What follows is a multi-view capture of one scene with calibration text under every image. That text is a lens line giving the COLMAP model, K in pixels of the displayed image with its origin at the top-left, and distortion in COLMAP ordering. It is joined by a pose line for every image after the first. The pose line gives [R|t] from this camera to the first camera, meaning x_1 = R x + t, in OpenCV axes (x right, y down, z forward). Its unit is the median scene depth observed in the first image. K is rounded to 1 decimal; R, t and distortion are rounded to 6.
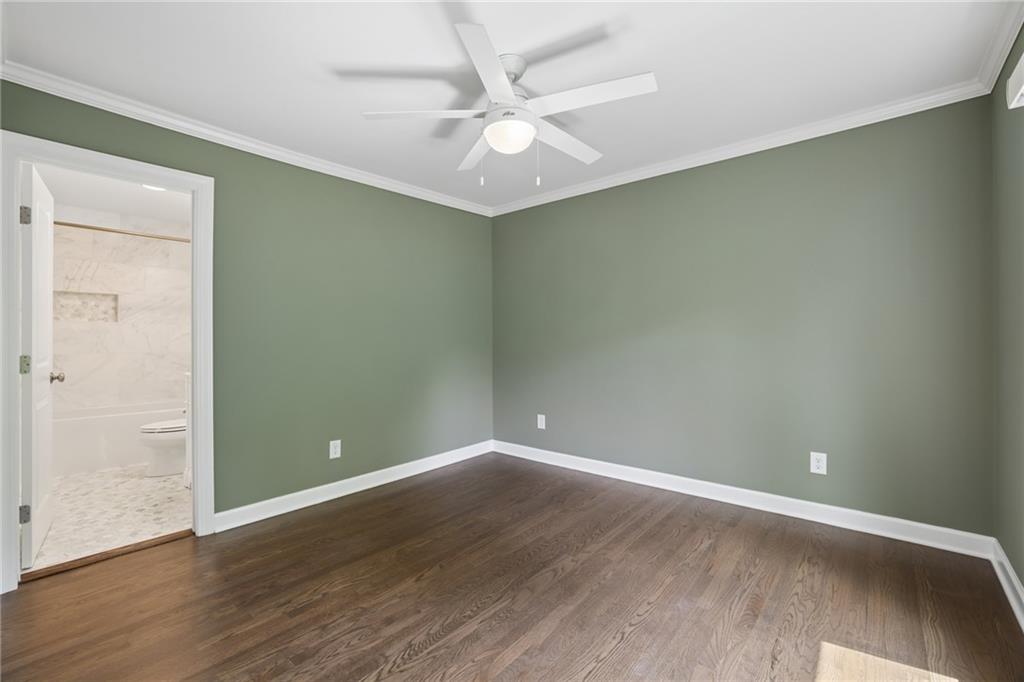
lens RADIAL K [[437.0, 0, 511.9], [0, 437.0, 342.0], [0, 0, 1]] dist [-0.005541, 0.001937]
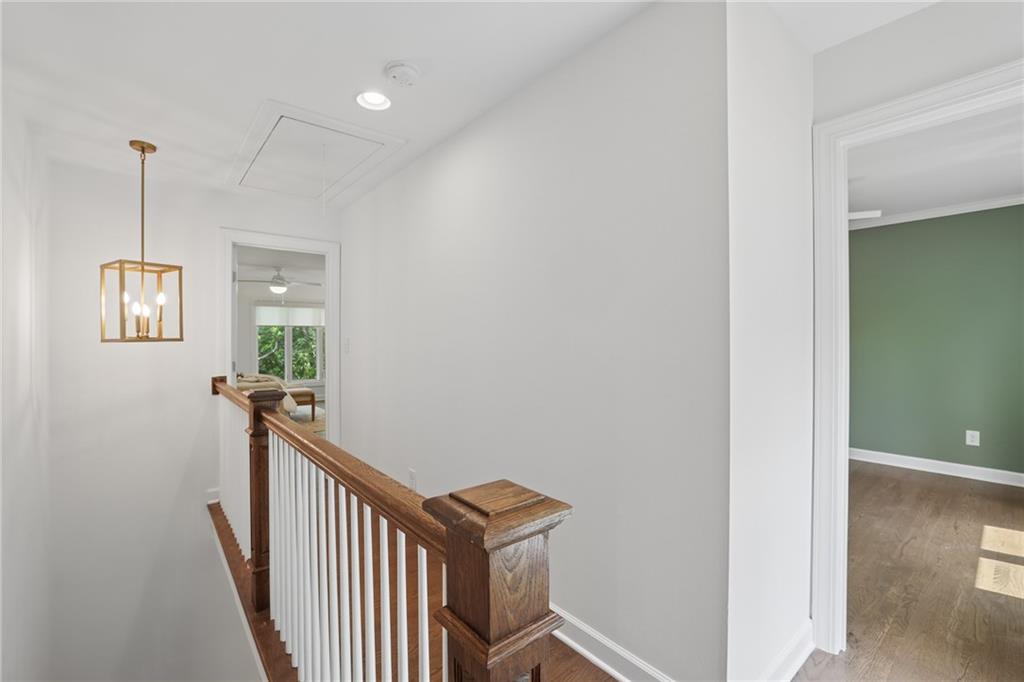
lens RADIAL K [[437.0, 0, 514.9], [0, 437.0, 341.0], [0, 0, 1]] dist [-0.005541, 0.001937]
pose [[0.985897, 0.005997, -0.167249, -0.621145], [-0.004191, 0.999929, 0.011149, -0.059576], [0.167304, -0.010291, 0.985852, -0.748248]]
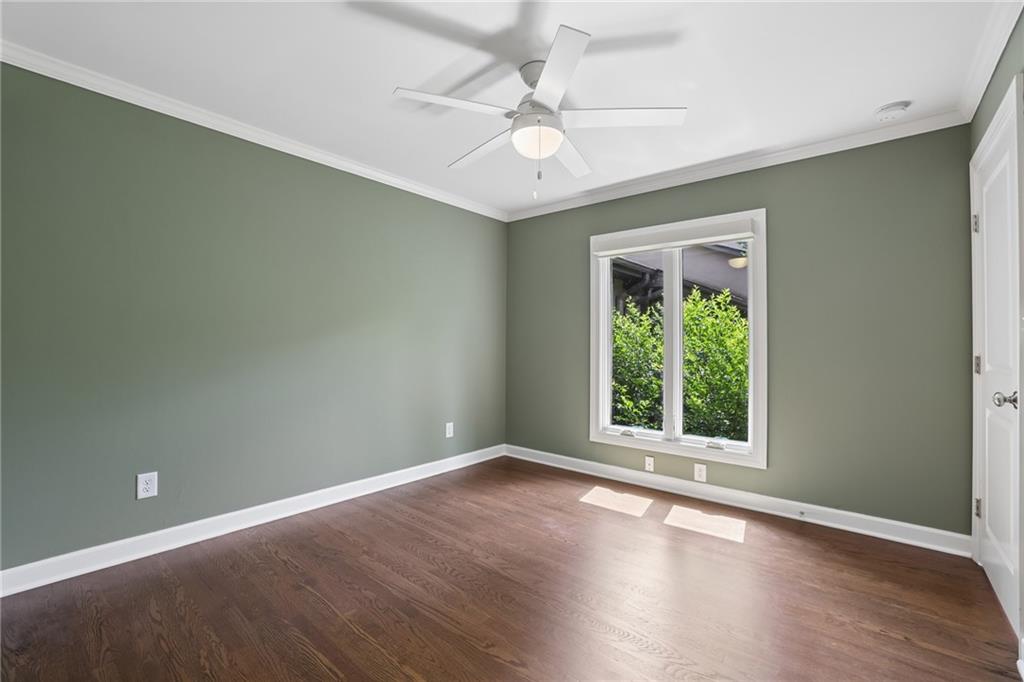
lens RADIAL K [[437.0, 0, 515.3], [0, 437.0, 341.3], [0, 0, 1]] dist [-0.005541, 0.001937]
pose [[-0.021118, 0.026184, 0.999434, -0.842235], [-0.008819, 0.999613, -0.026375, 0.022076], [-0.999738, -0.009371, -0.020879, 0.908680]]
